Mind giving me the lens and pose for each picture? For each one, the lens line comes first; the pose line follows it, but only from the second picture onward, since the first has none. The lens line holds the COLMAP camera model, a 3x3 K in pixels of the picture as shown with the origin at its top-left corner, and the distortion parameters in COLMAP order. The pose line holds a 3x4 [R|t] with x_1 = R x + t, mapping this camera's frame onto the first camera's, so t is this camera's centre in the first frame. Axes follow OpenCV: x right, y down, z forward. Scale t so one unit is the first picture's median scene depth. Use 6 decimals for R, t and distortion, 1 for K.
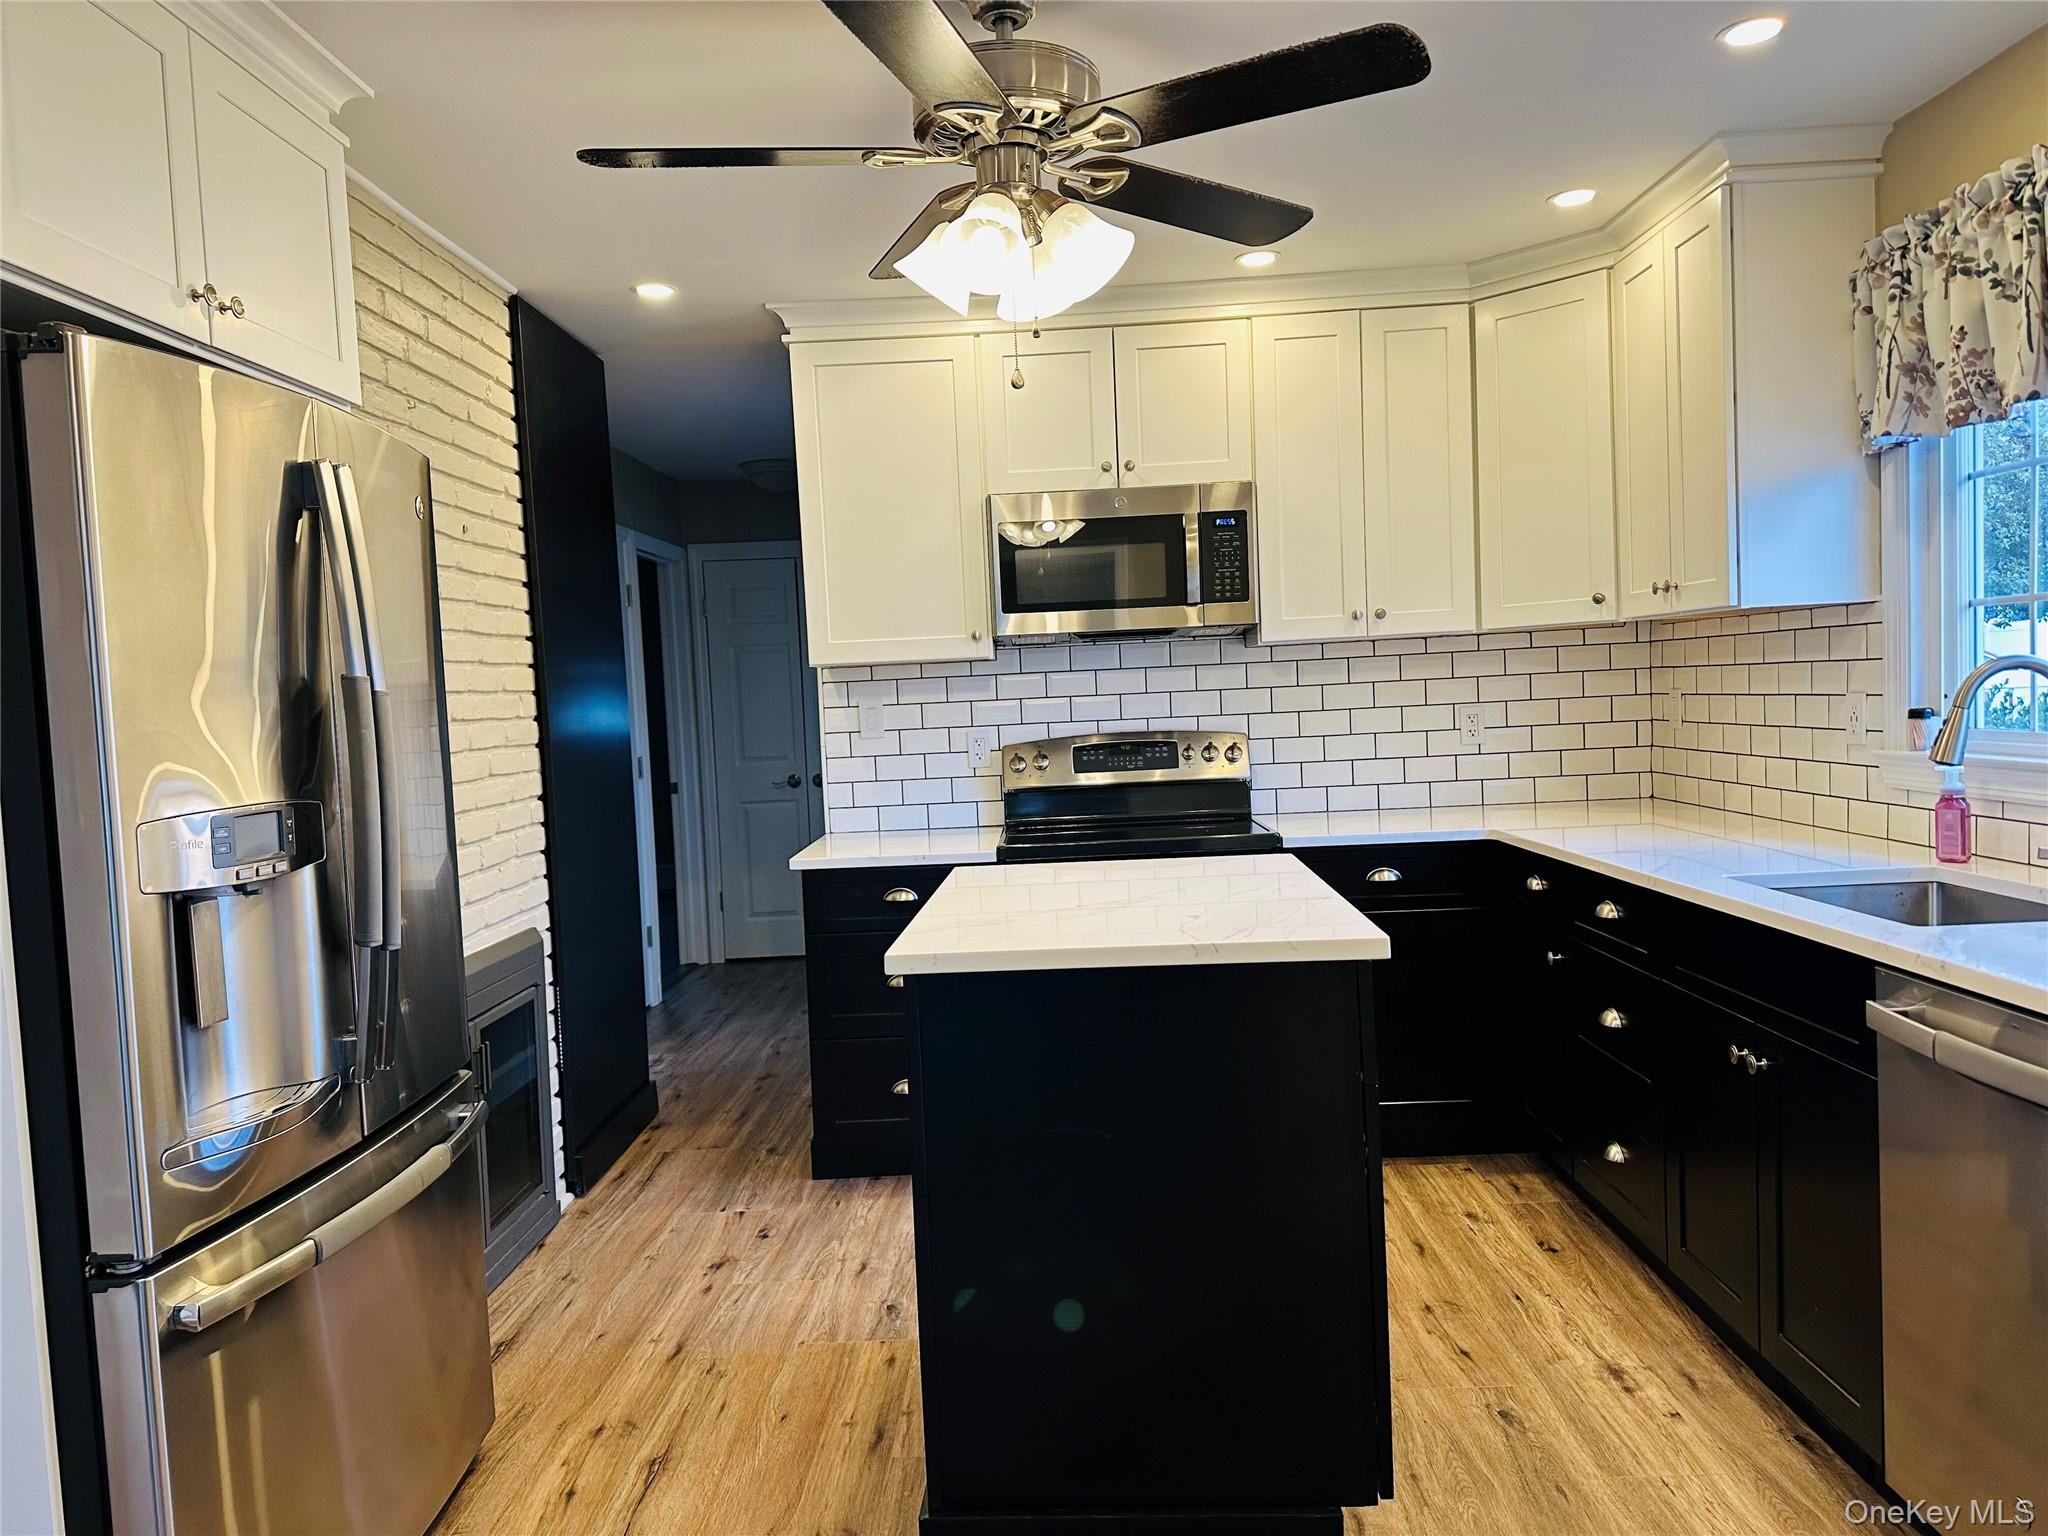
lens RADIAL K [[1493.3, 0, 1021.7], [0, 1493.3, 780.1], [0, 0, 1]] dist [0.106404, -0.157833]
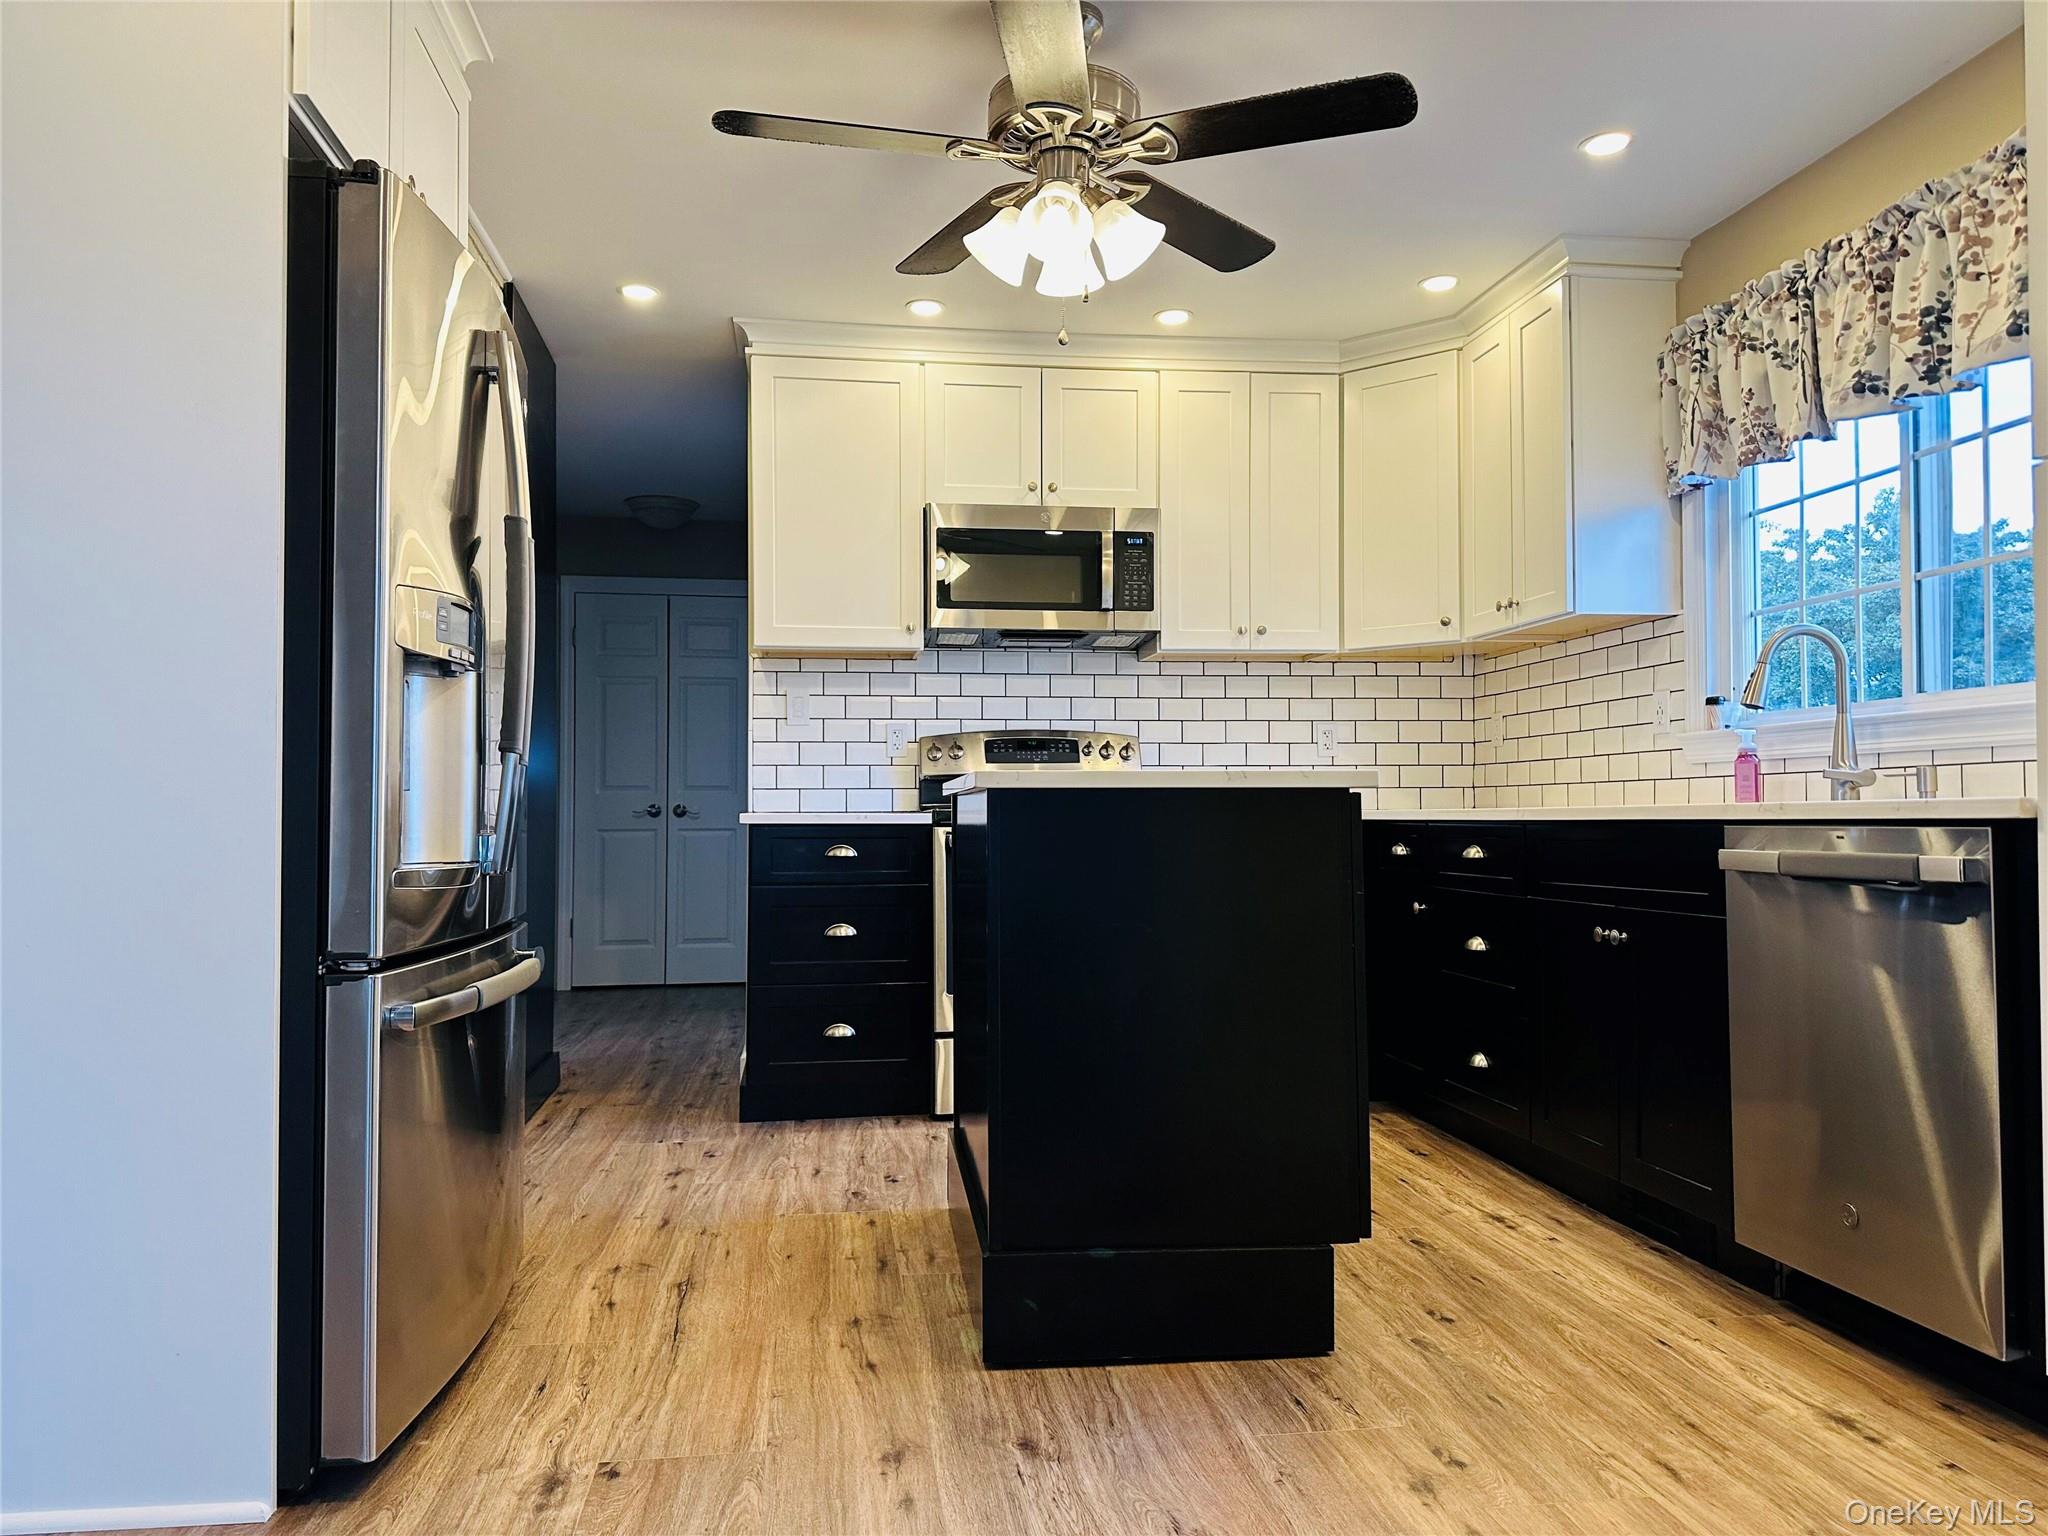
lens RADIAL K [[1483.0, 0, 1024.0], [0, 1483.0, 768.0], [0, 0, 1]] dist [0.201078, -0.443002]
pose [[0.986243, 0.047125, 0.158441, -0.162958], [-0.031971, 0.994783, -0.096873, 0.153519], [-0.162179, 0.090475, 0.982605, -0.122327]]
